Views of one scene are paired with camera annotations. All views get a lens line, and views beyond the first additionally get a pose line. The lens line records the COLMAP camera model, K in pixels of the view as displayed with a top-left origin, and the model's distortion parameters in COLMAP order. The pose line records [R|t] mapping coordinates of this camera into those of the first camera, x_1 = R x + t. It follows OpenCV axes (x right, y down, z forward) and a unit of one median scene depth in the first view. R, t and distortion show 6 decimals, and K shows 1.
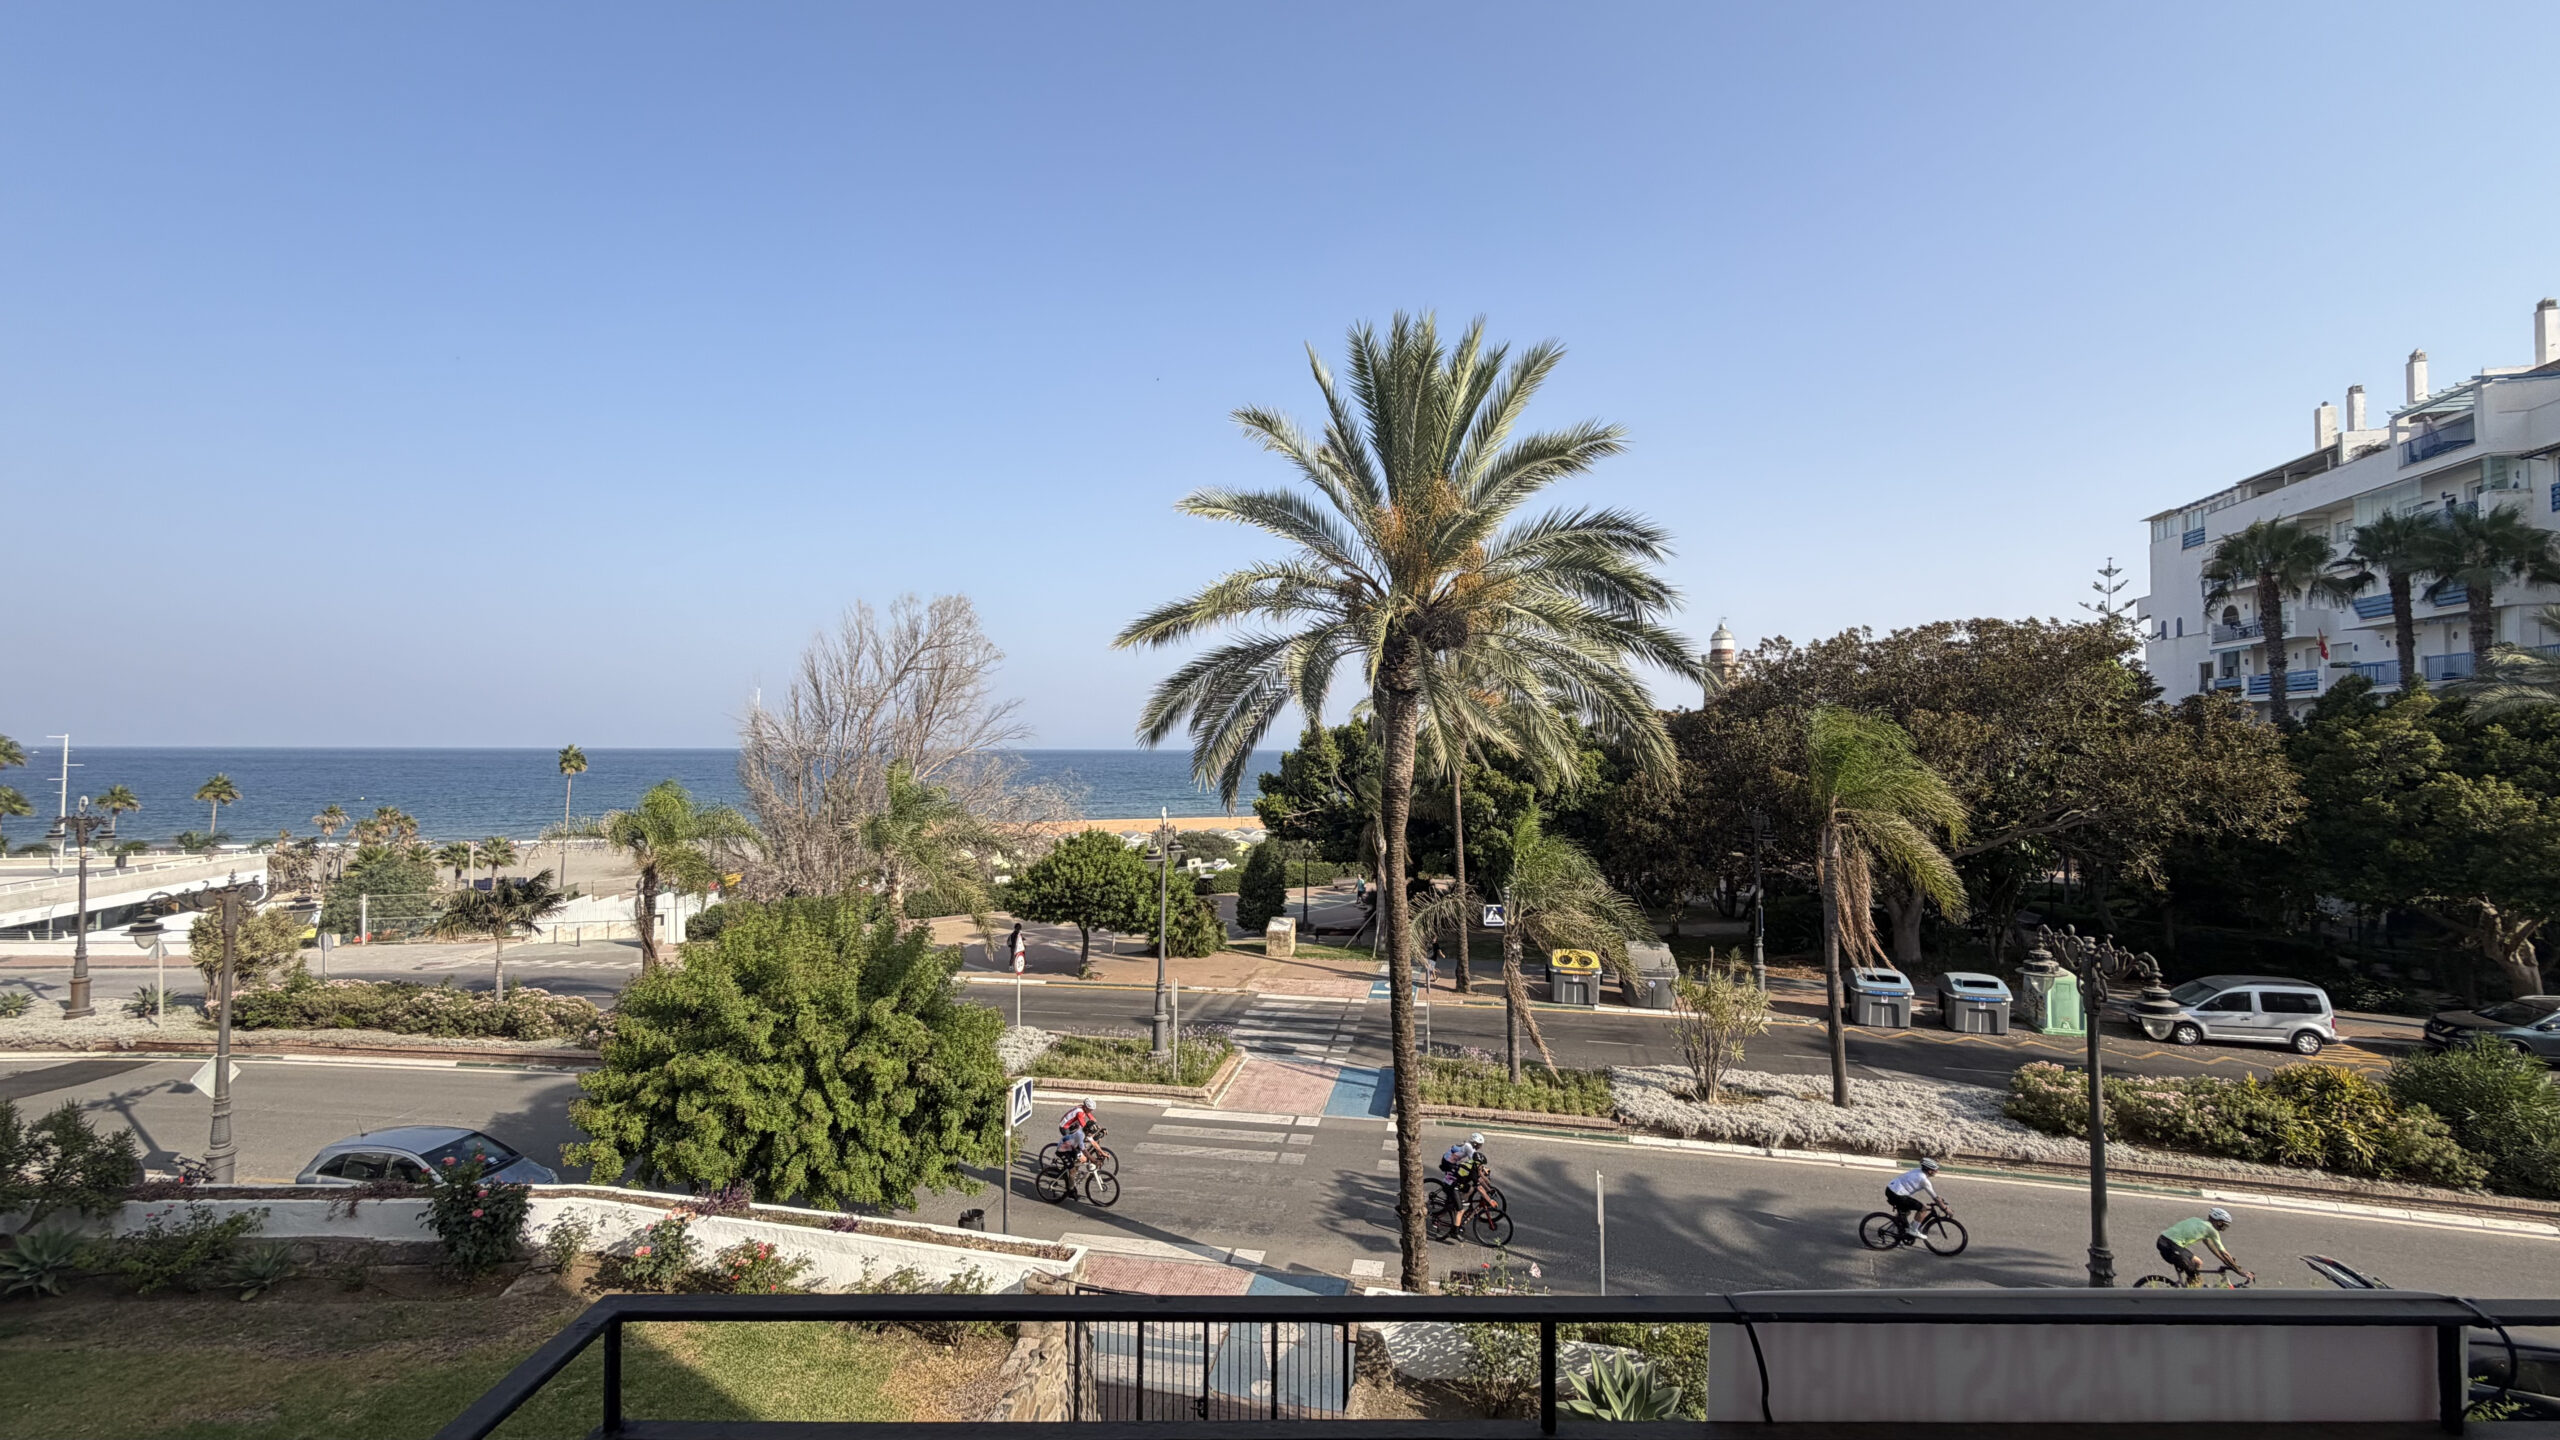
lens RADIAL K [[1021.7, 0, 1269.2], [0, 1021.7, 725.1], [0, 0, 1]] dist [-0.000955, 0.001118]
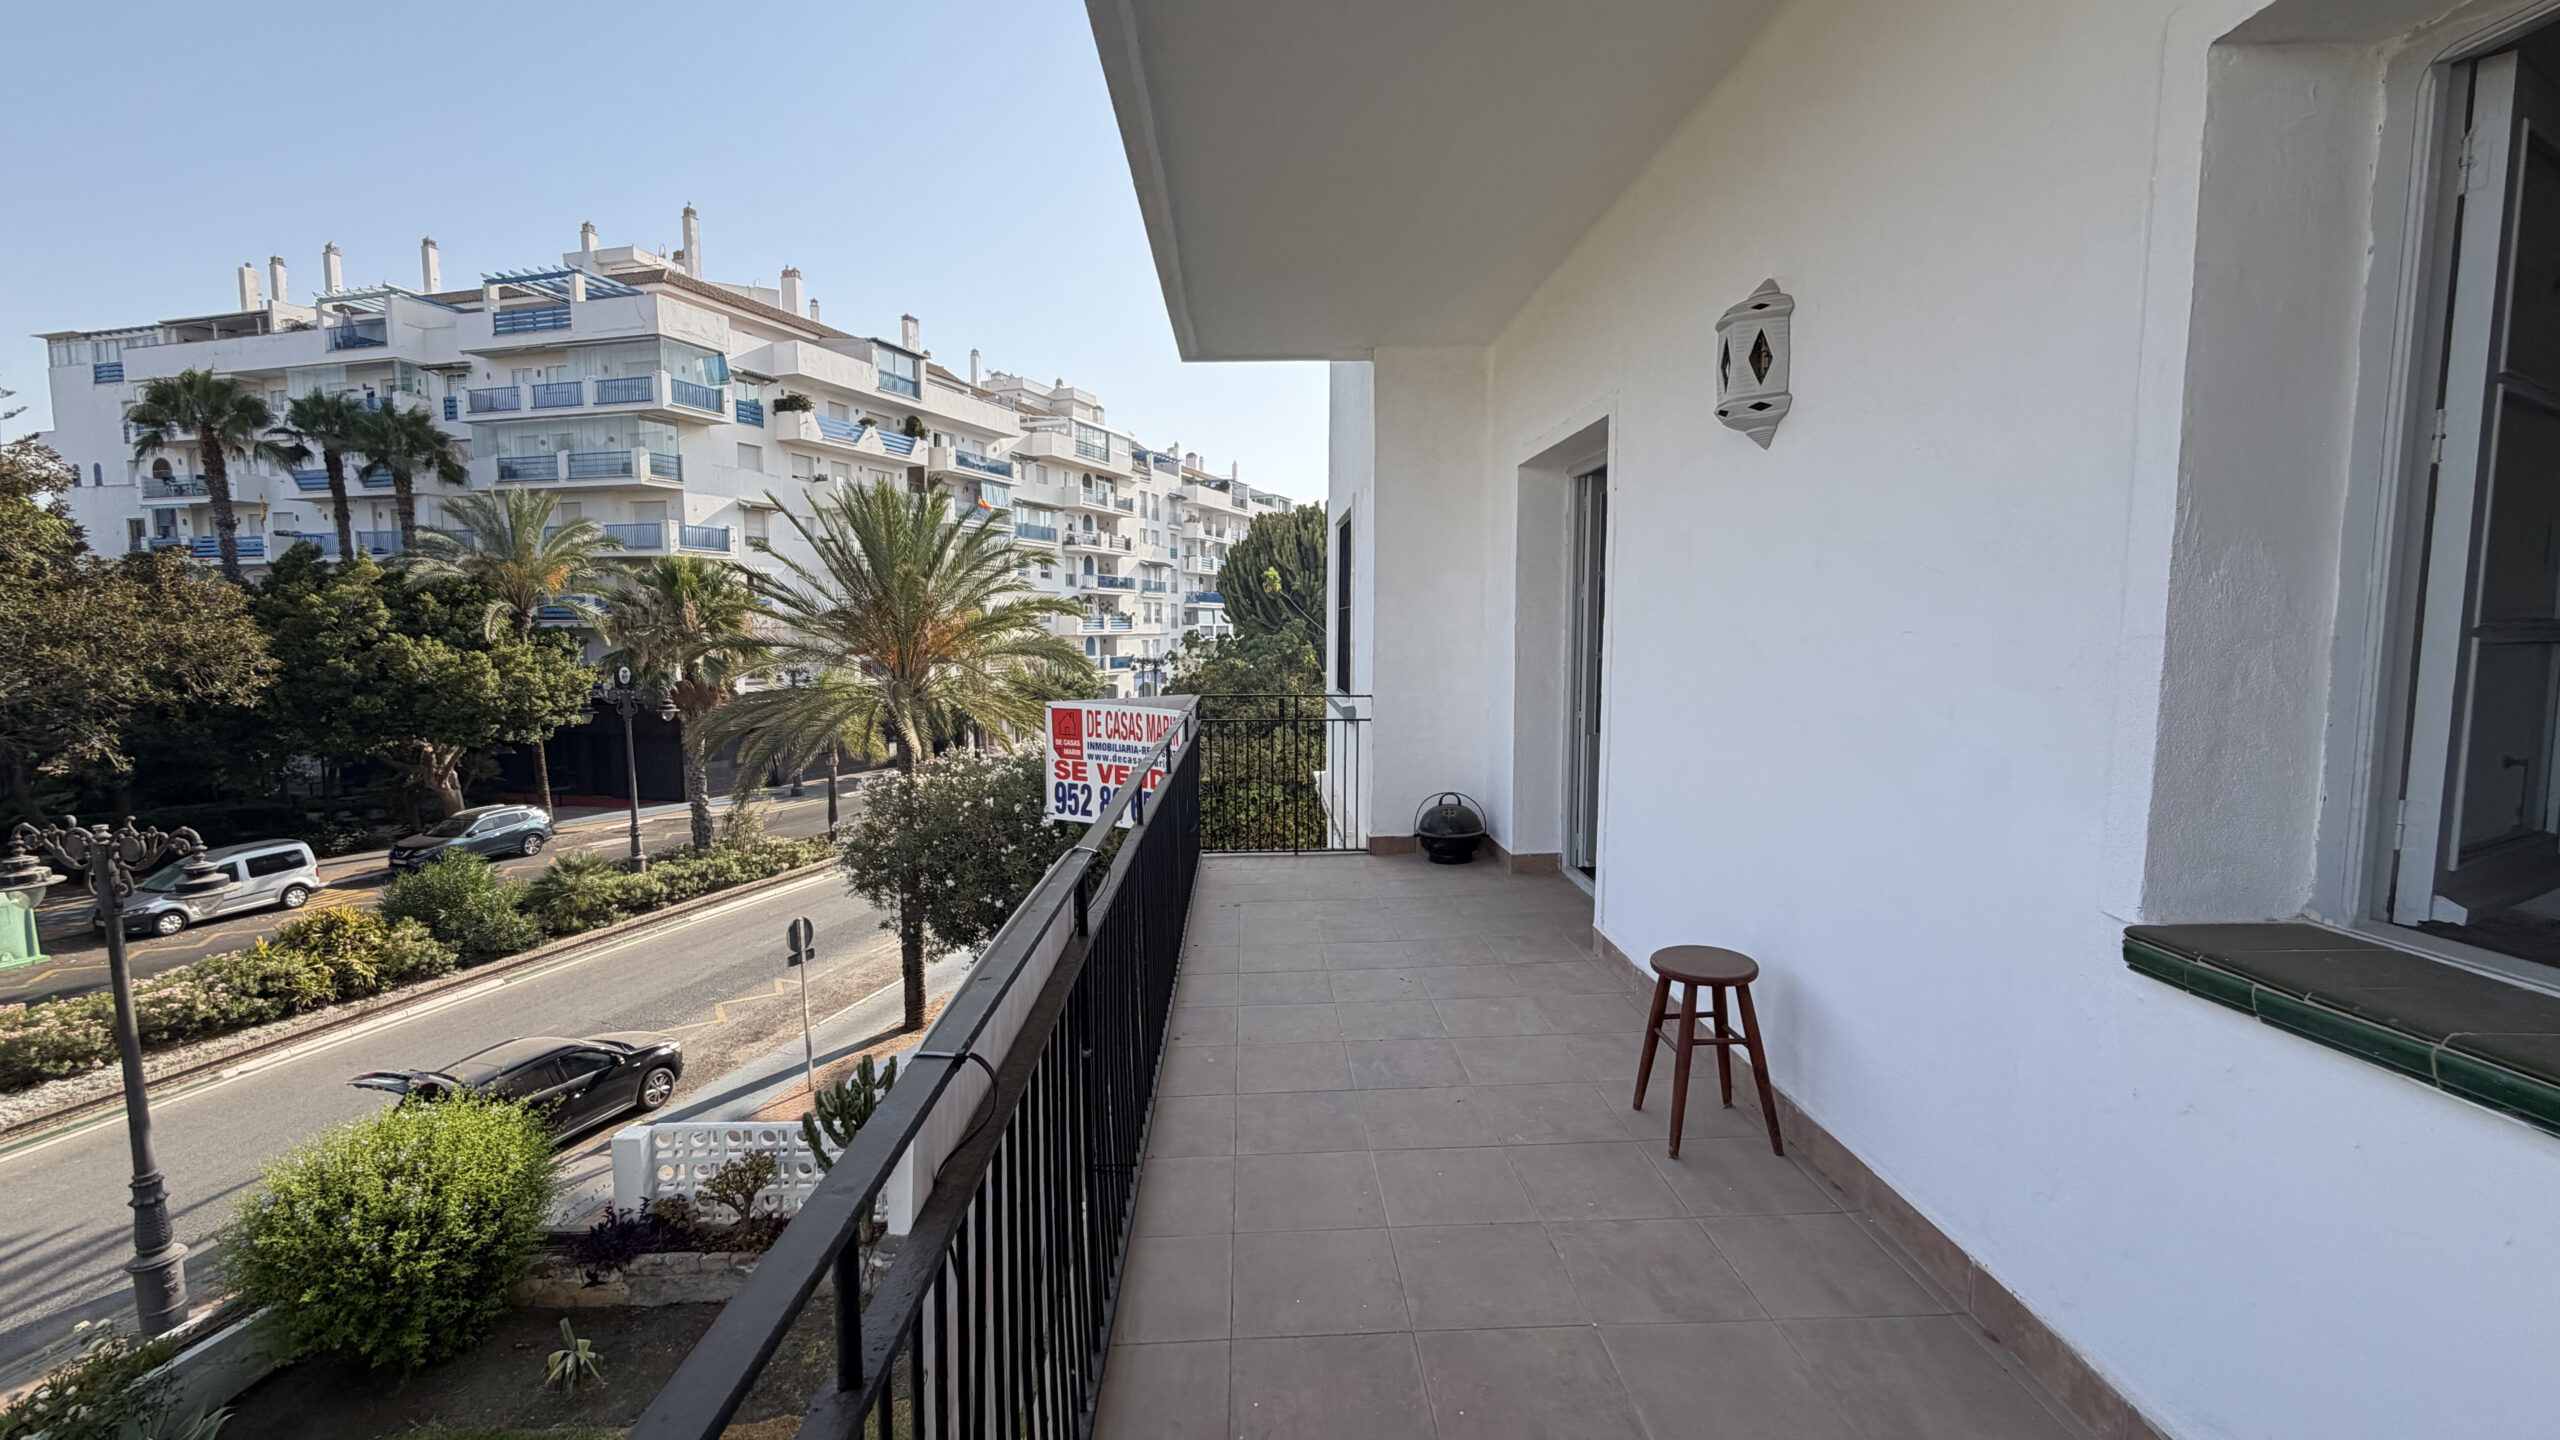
lens RADIAL K [[1021.7, 0, 1273.1], [0, 1021.7, 719.2], [0, 0, 1]] dist [-0.000955, 0.001118]
pose [[-0.015017, -0.094536, 0.995408, -0.012943], [-0.025118, 0.995242, 0.094141, 0.009221], [-0.999572, -0.023589, -0.017320, 0.030253]]
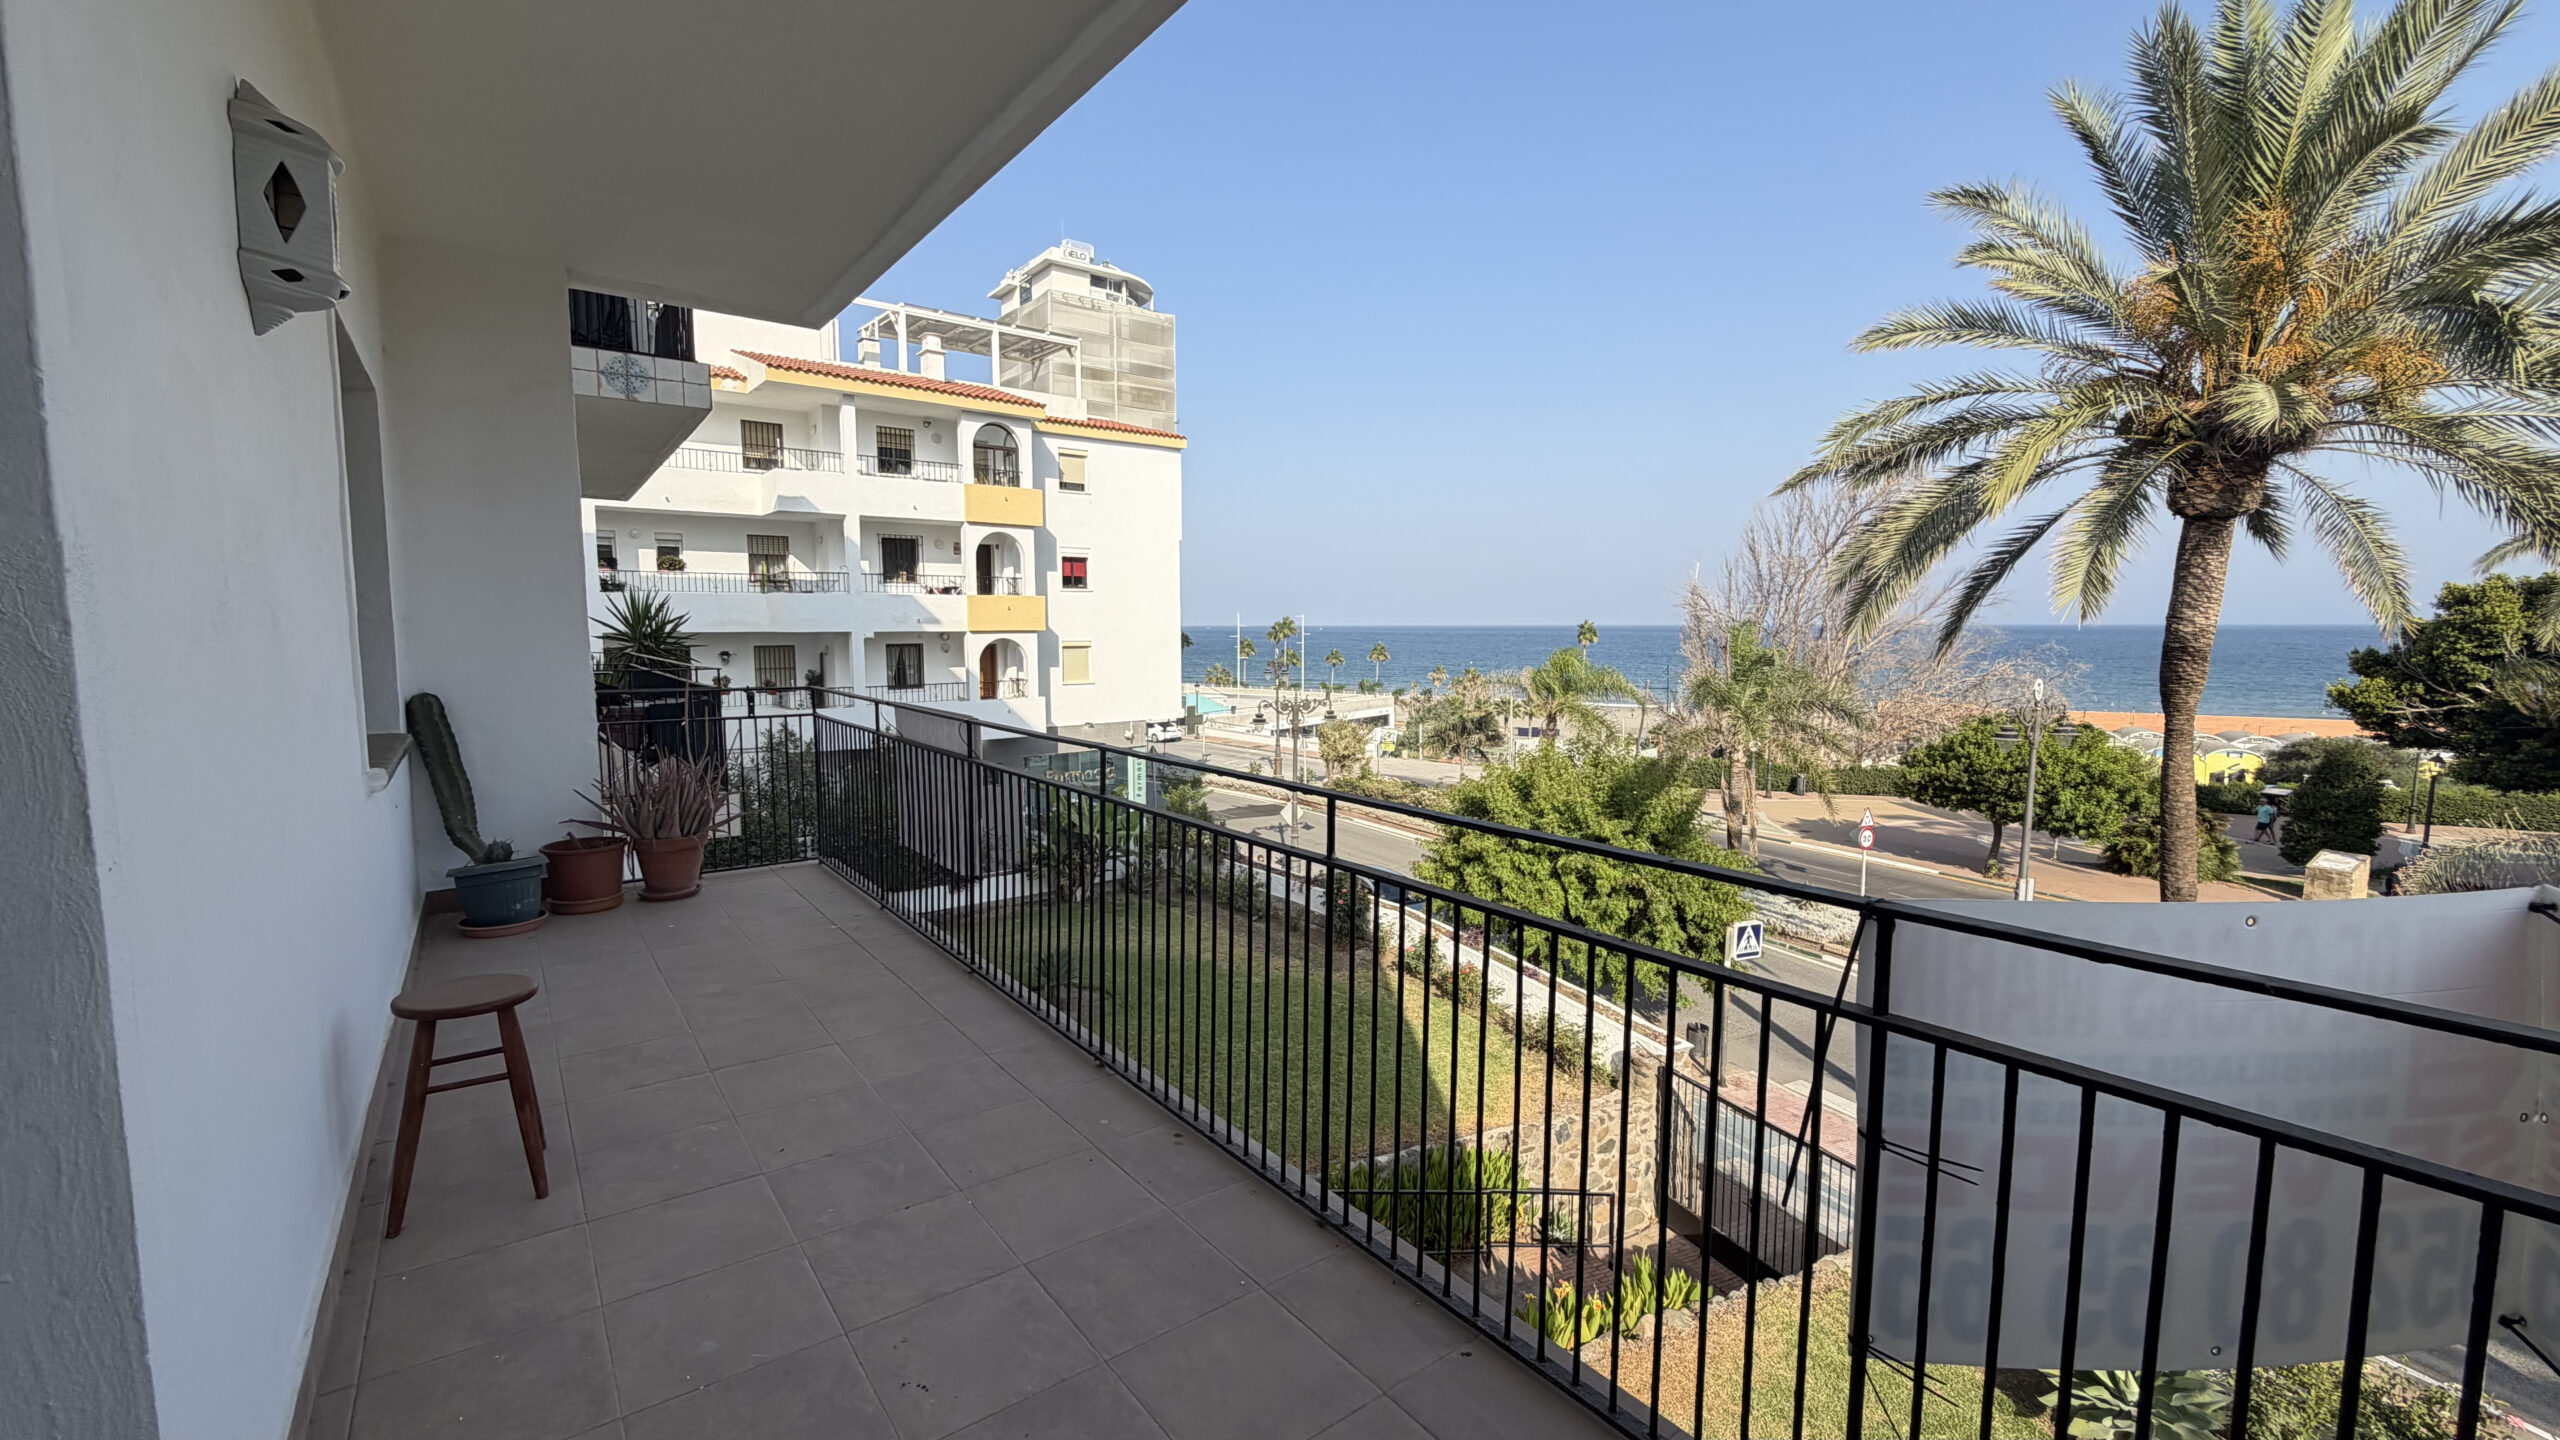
lens RADIAL K [[1021.7, 0, 1271.8], [0, 1021.7, 716.3], [0, 0, 1]] dist [-0.000955, 0.001118]
pose [[0.601914, 0.067296, -0.795720, 0.171958], [0.022234, 0.994644, 0.100938, 0.010674], [0.798251, -0.078448, 0.597194, -0.007776]]
